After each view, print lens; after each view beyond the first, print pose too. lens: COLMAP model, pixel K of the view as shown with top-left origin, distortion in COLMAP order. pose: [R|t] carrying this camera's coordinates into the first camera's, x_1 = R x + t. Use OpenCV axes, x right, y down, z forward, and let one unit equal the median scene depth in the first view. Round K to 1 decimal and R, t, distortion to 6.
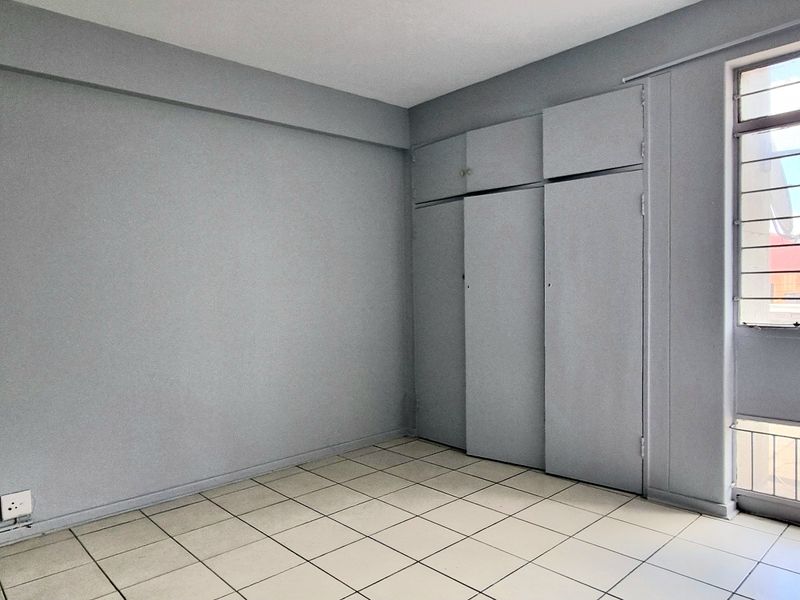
lens RADIAL K [[551.7, 0, 390.7], [0, 551.7, 303.5], [0, 0, 1]] dist [-0.000100, -0.000722]
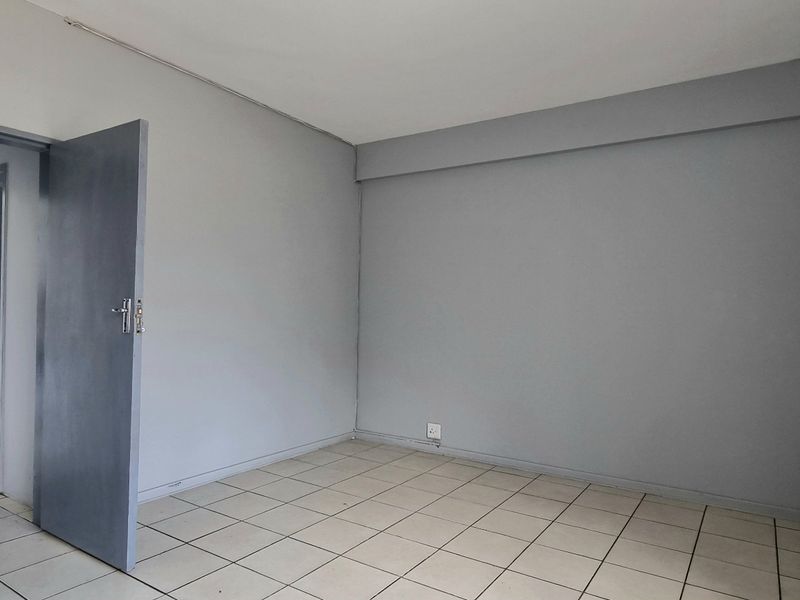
lens RADIAL K [[551.7, 0, 390.7], [0, 551.7, 303.5], [0, 0, 1]] dist [-0.000100, -0.000722]
pose [[0.230752, 0.017026, -0.972864, 0.794542], [-0.052887, 0.998588, 0.004932, -0.011266], [0.971574, 0.050313, 0.231327, 0.435151]]
